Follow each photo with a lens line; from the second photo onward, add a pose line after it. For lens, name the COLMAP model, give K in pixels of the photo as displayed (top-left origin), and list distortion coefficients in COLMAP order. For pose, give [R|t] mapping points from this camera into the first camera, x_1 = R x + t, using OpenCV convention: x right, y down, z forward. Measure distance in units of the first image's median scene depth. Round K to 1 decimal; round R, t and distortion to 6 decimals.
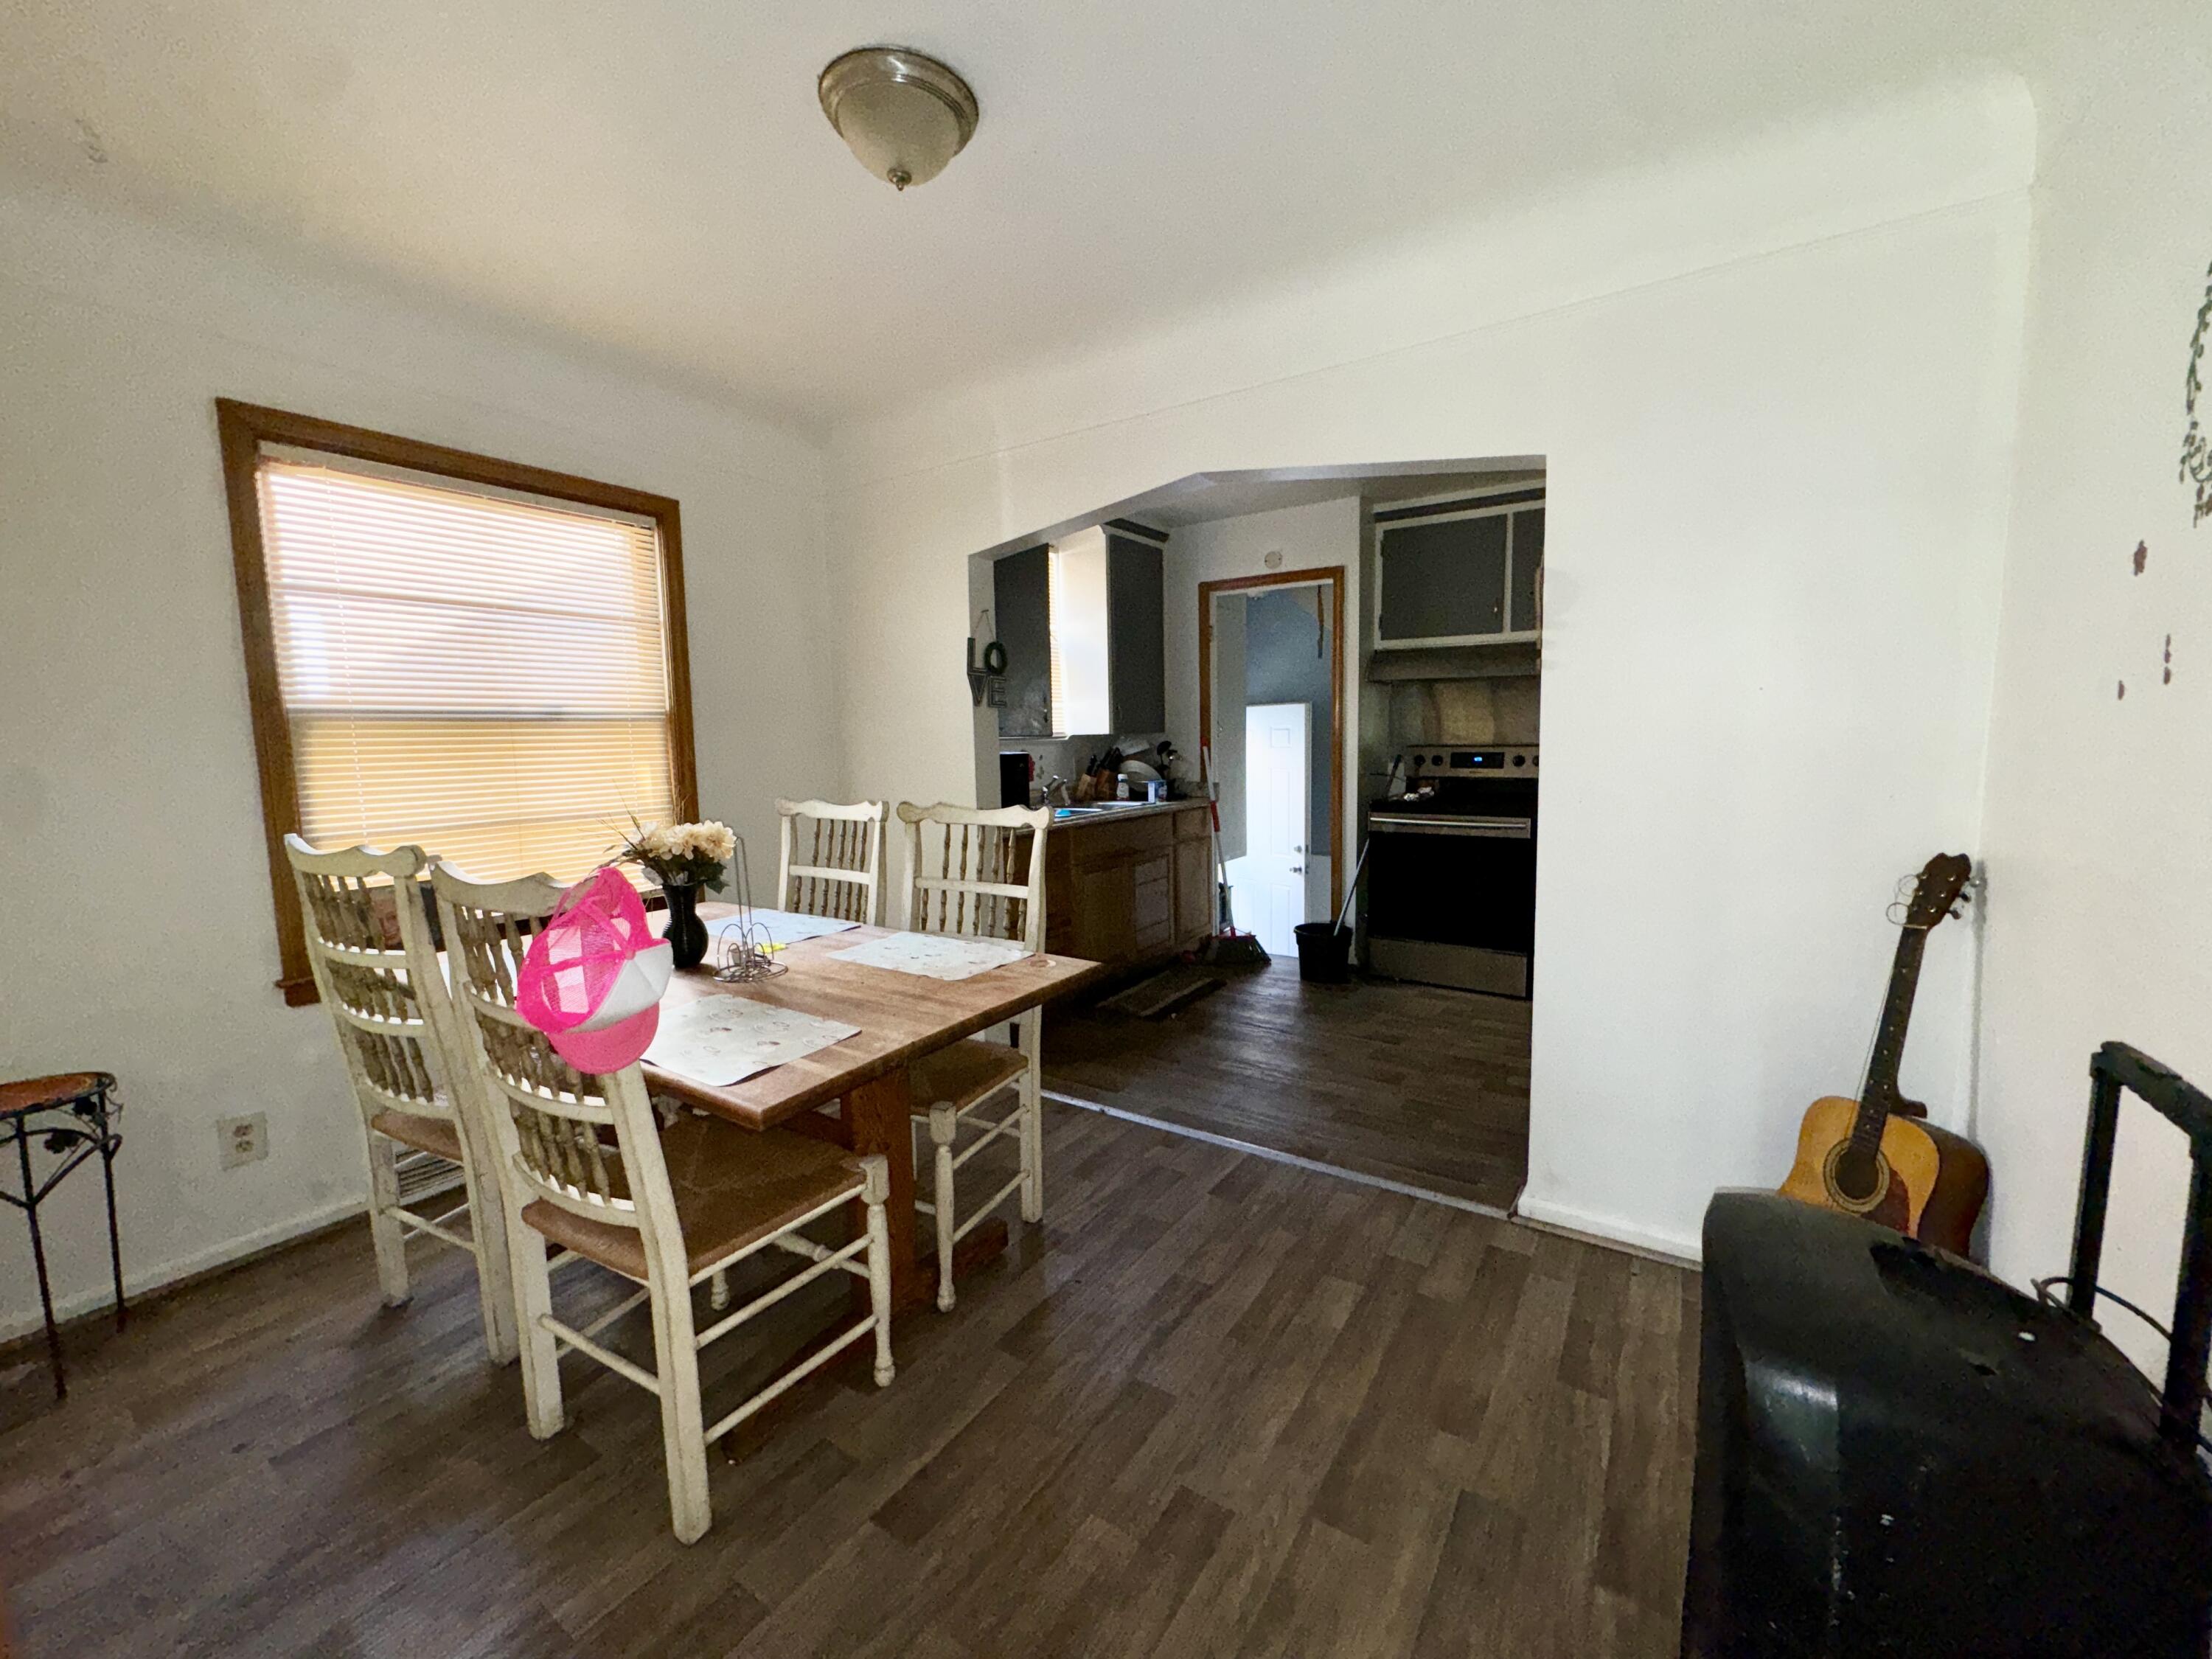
lens RADIAL K [[886.4, 0, 1106.6], [0, 886.4, 833.4], [0, 0, 1]] dist [-0.003746, -0.000174]
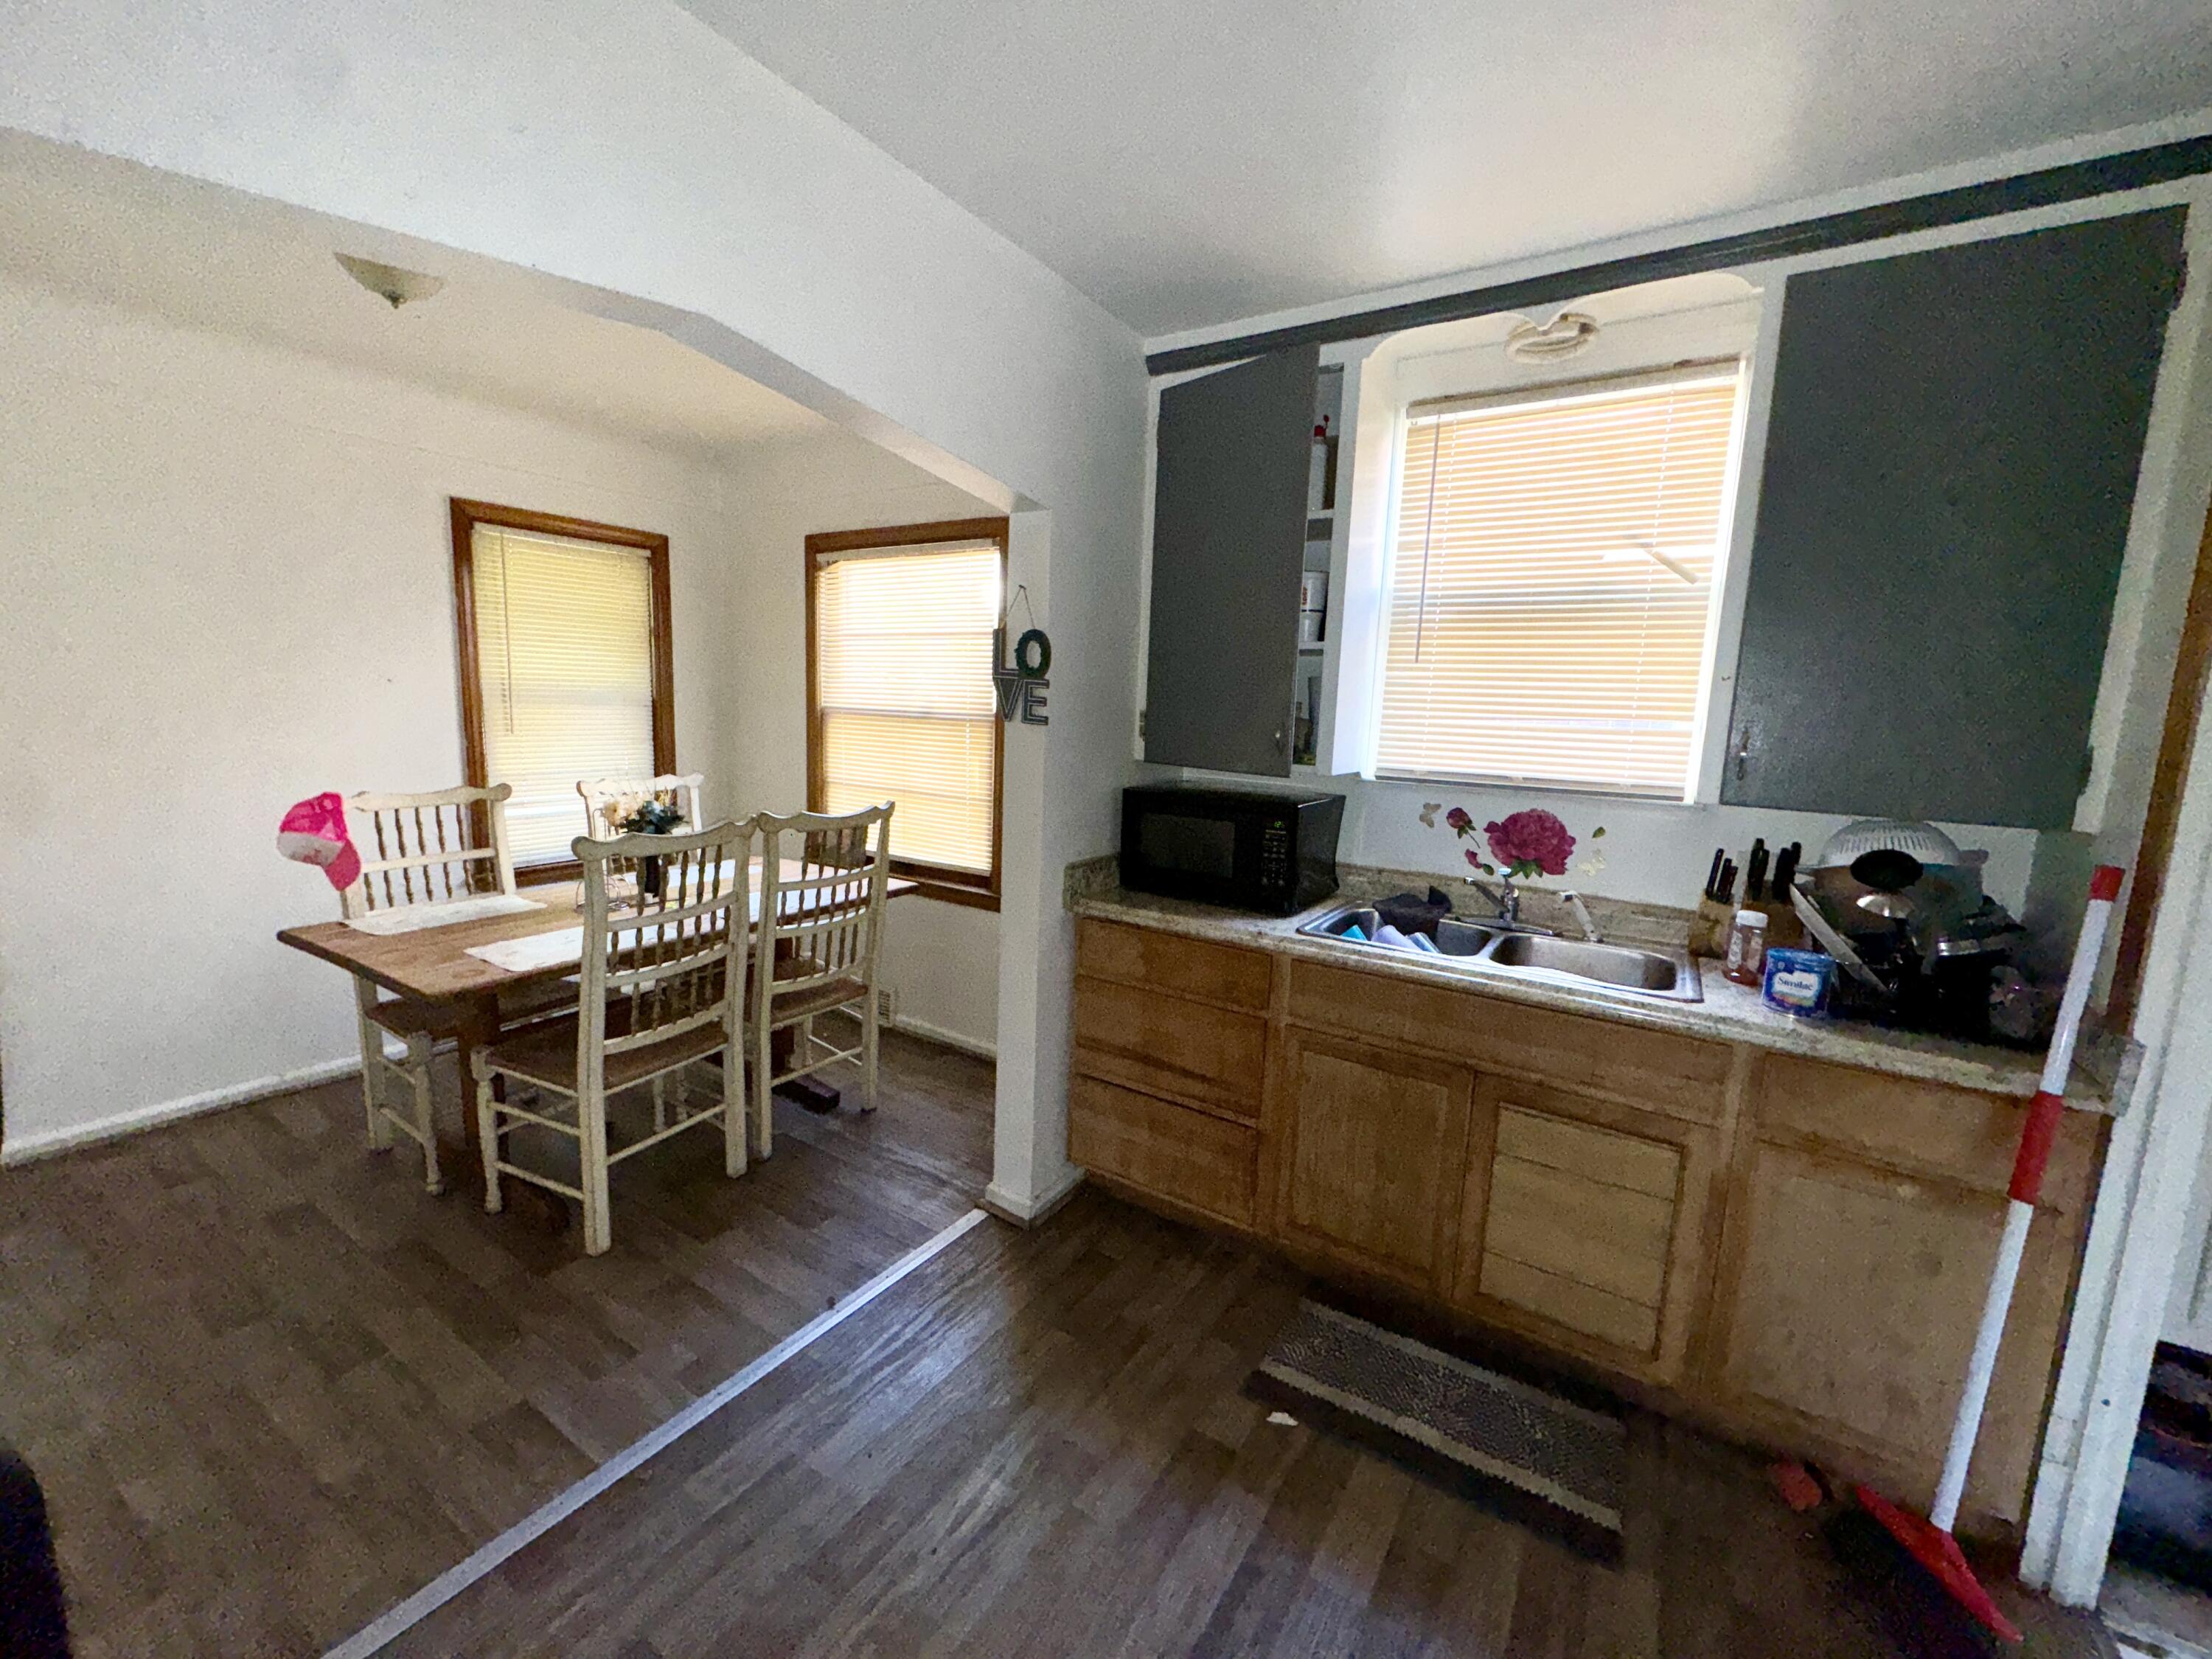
lens RADIAL K [[886.4, 0, 1106.7], [0, 886.4, 828.1], [0, 0, 1]] dist [-0.003746, -0.000174]
pose [[0.012629, 0.163069, -0.986534, 0.619611], [-0.145543, 0.976405, 0.159532, -0.195485], [0.989271, 0.141568, 0.036065, 1.120823]]
